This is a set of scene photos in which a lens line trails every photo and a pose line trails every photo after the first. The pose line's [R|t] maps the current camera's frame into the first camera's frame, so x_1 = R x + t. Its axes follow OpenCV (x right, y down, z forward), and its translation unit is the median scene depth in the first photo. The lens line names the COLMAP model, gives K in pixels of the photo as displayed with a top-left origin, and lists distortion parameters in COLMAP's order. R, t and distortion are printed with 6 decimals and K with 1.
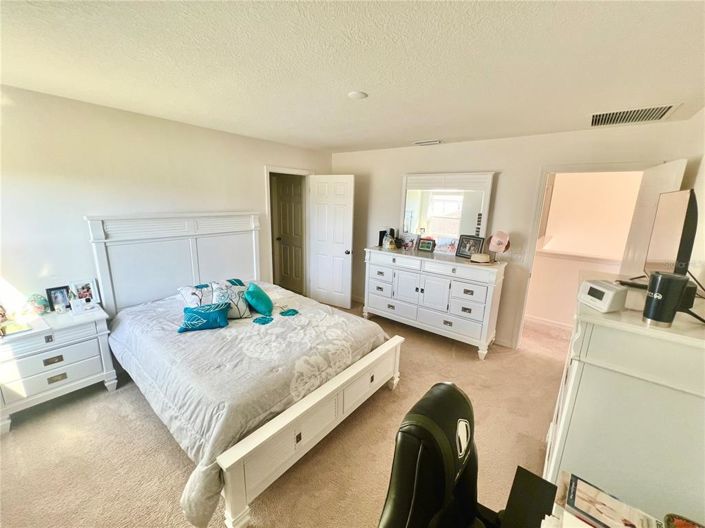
lens RADIAL K [[282.7, 0, 350.4], [0, 282.7, 260.7], [0, 0, 1]] dist [0.003583, 0.000336]
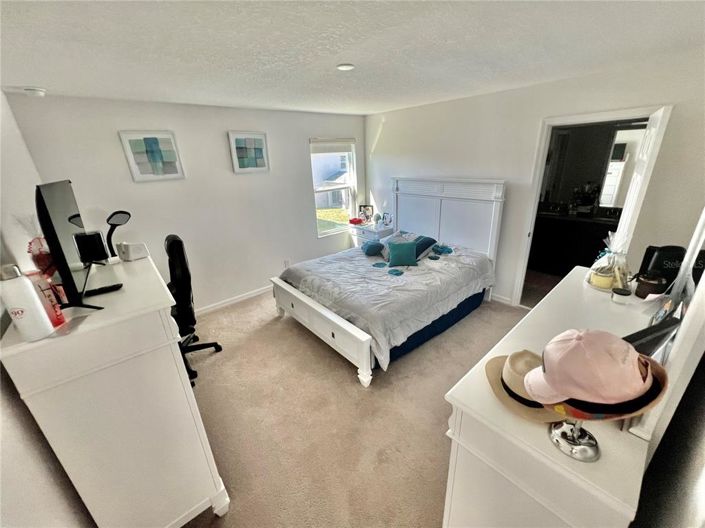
lens RADIAL K [[282.7, 0, 353.2], [0, 282.7, 263.5], [0, 0, 1]] dist [0.003583, 0.000336]
pose [[-0.167778, 0.330425, -0.928800, 0.919699], [-0.186349, 0.914540, 0.359014, -0.240468], [0.968052, 0.233316, -0.091865, 1.004182]]
